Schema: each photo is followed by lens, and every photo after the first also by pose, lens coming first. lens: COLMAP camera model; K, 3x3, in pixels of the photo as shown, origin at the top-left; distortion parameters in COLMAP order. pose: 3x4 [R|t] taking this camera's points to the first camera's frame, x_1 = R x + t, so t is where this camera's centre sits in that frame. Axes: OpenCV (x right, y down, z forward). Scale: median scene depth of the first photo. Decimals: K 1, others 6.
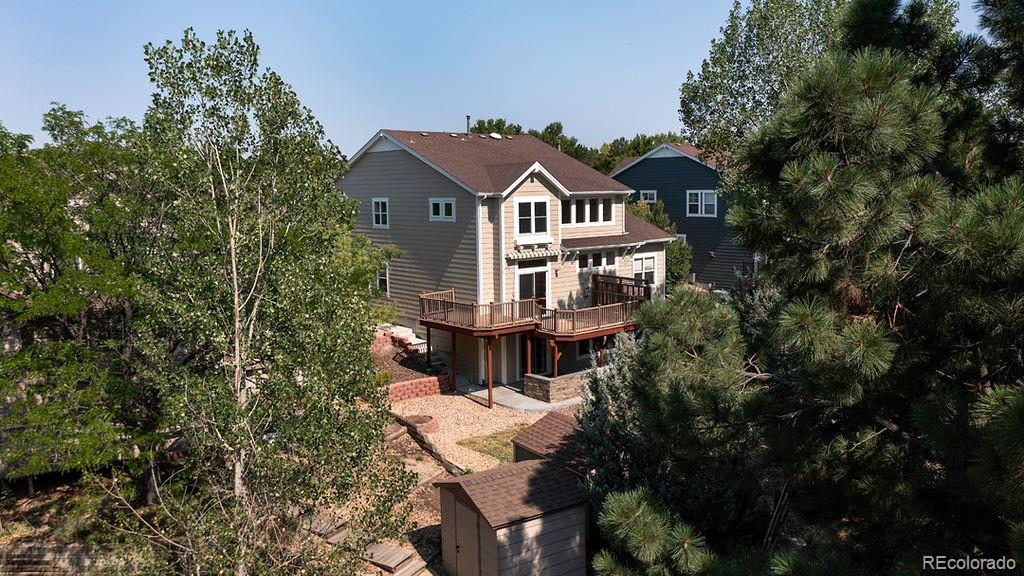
lens RADIAL K [[820.9, 0, 510.1], [0, 820.9, 283.5], [0, 0, 1]] dist [-0.002026, 0.004677]
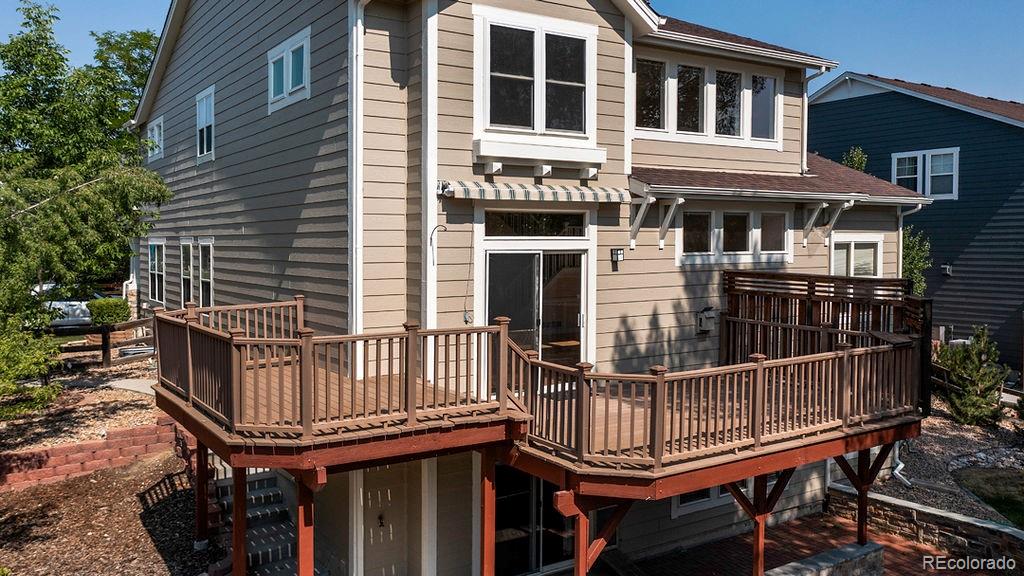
lens RADIAL K [[866.9, 0, 511.6], [0, 866.9, 264.6], [0, 0, 1]] dist [-0.005385, 0.008227]
pose [[0.992169, 0.017229, -0.123707, 0.059188], [-0.027172, 0.996493, -0.079147, 0.018806], [0.121909, 0.081889, 0.989157, 0.652742]]
